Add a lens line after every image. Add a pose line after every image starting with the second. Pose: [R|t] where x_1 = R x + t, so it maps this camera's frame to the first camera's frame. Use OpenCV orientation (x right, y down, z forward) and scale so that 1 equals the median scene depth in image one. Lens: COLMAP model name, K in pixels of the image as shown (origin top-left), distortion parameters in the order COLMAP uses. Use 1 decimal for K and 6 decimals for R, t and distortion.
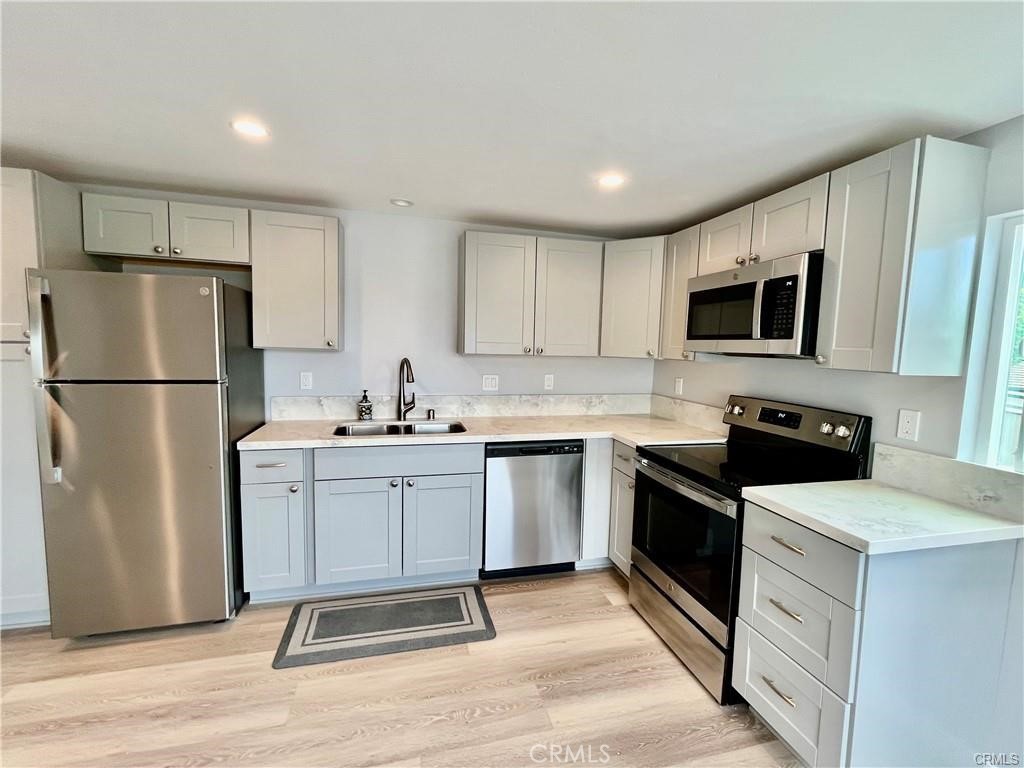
lens RADIAL K [[446.7, 0, 512.9], [0, 446.7, 387.0], [0, 0, 1]] dist [-0.006524, 0.000743]
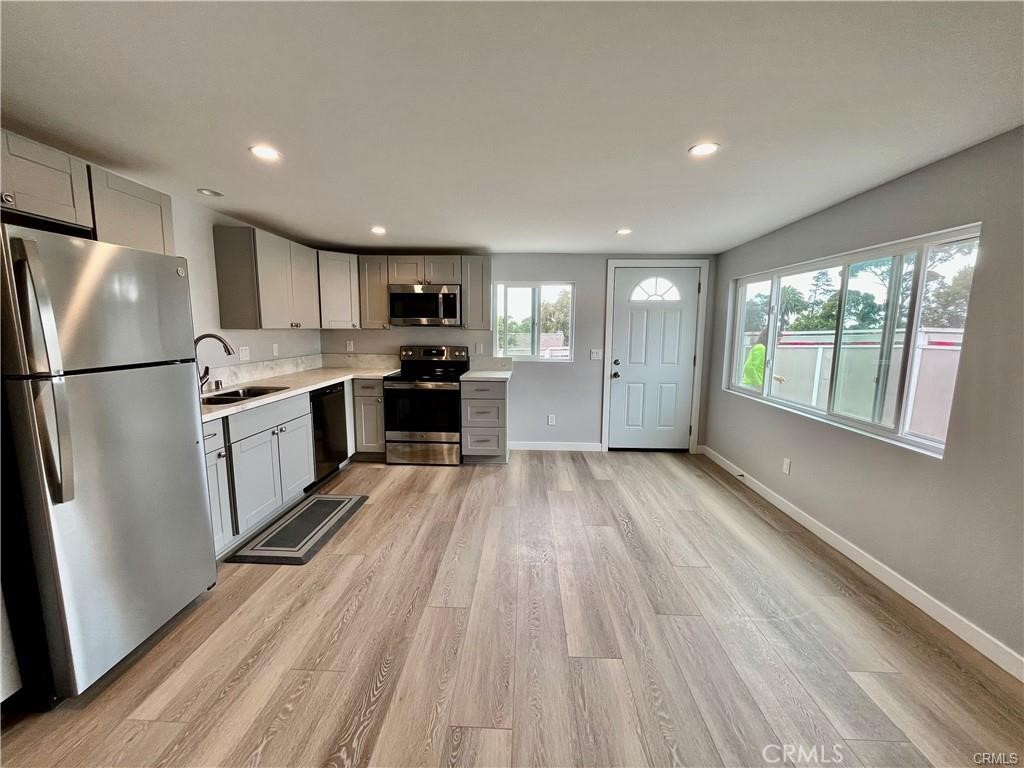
lens RADIAL K [[413.9, 0, 512.0], [0, 413.9, 383.9], [0, 0, 1]] dist [0.000335, -0.000237]
pose [[0.286052, -0.151719, 0.946127, -1.219909], [0.088164, 0.987364, 0.131676, -0.015606], [-0.954150, 0.045748, 0.295813, 0.001689]]
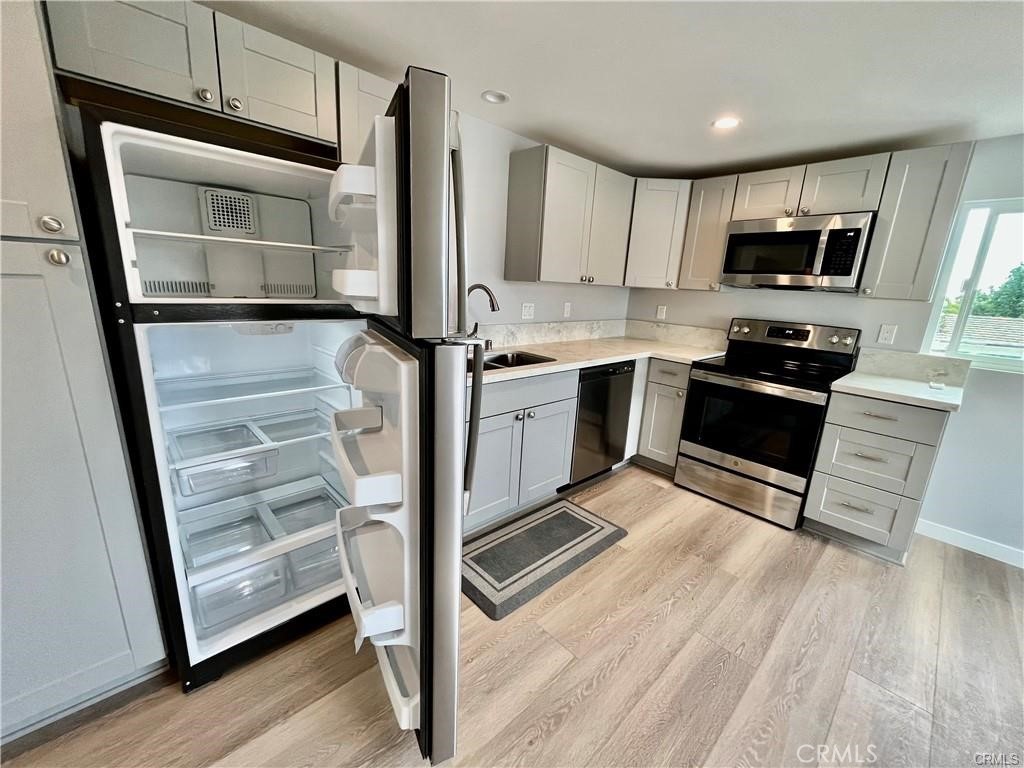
lens RADIAL K [[413.9, 0, 511.9], [0, 413.9, 385.4], [0, 0, 1]] dist [0.000335, -0.000237]
pose [[0.880507, -0.094305, 0.464558, -0.723110], [0.016041, 0.985378, 0.169628, -0.004410], [-0.473762, -0.141907, 0.869145, 0.244898]]
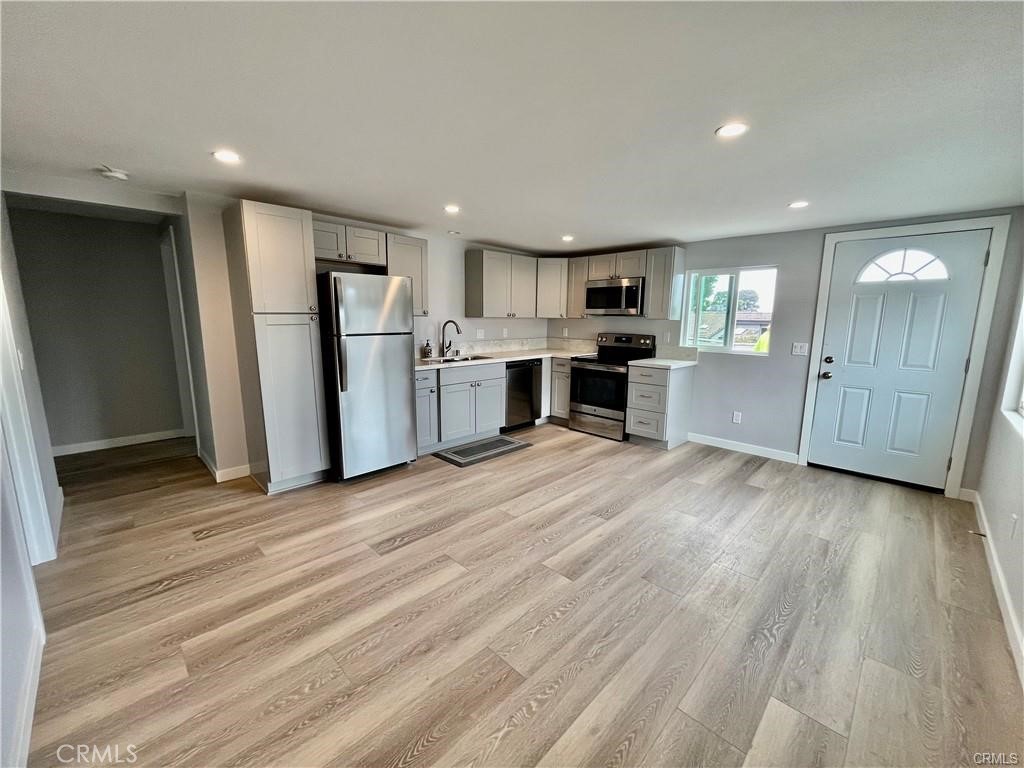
lens RADIAL K [[413.9, 0, 512.3], [0, 413.9, 386.0], [0, 0, 1]] dist [0.000335, -0.000237]
pose [[0.858958, -0.100680, 0.502050, -1.068546], [0.058850, 0.993393, 0.098526, 0.056052], [-0.508653, -0.055085, 0.859208, -0.661580]]
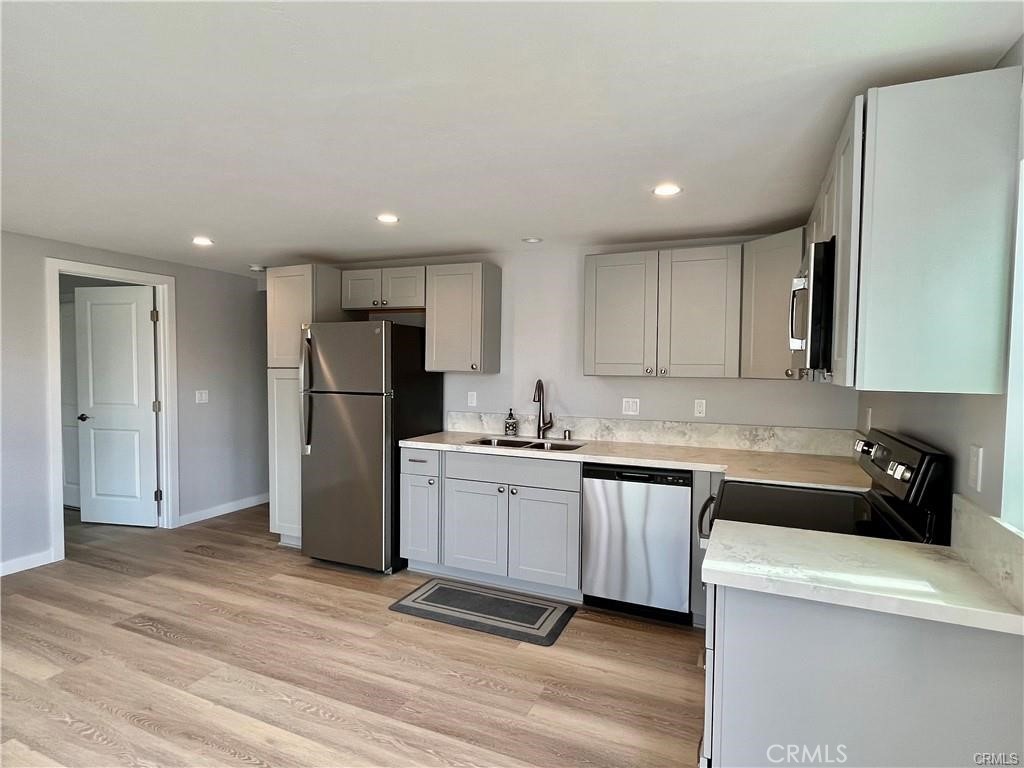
lens RADIAL K [[540.1, 0, 510.7], [0, 540.1, 390.0], [0, 0, 1]] dist [-0.002885, -0.002149]
pose [[0.783452, 0.009997, -0.621371, 0.622215], [-0.051050, 0.997527, -0.048319, 0.032147], [0.619351, 0.069577, 0.782025, -0.069565]]
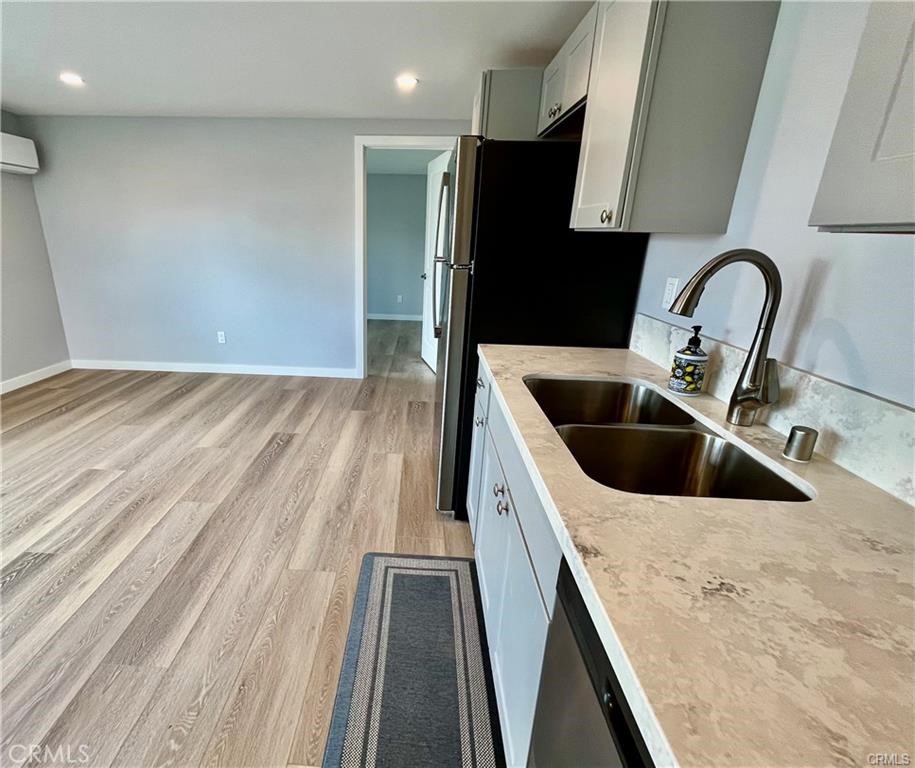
lens RADIAL K [[453.0, 0, 396.7], [0, 453.0, 384.8], [0, 0, 1]] dist [-0.003663, -0.000316]
pose [[-0.306619, 0.266020, -0.913903, 0.232854], [-0.123093, 0.941006, 0.315207, -0.053119], [0.943839, 0.209144, -0.255785, 1.040323]]
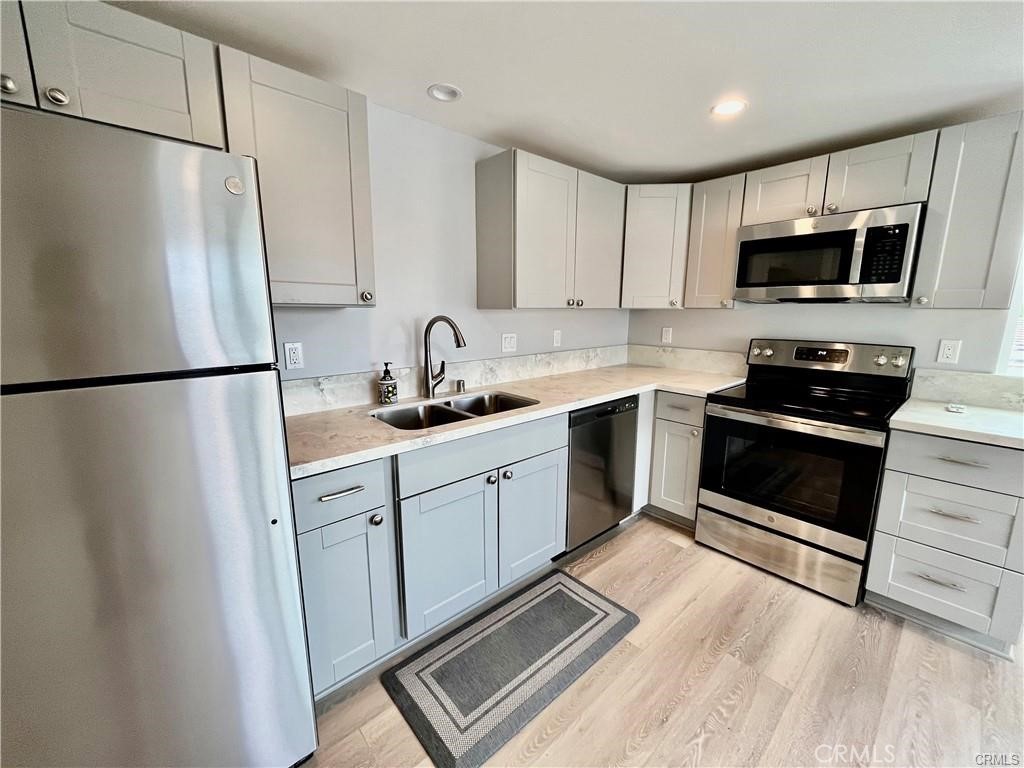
lens RADIAL K [[413.9, 0, 512.2], [0, 413.9, 385.6], [0, 0, 1]] dist [0.000335, -0.000237]
pose [[0.889176, -0.107962, 0.444646, -0.558647], [0.064404, 0.991621, 0.111980, -0.022503], [-0.453010, -0.070933, 0.888679, 0.376582]]
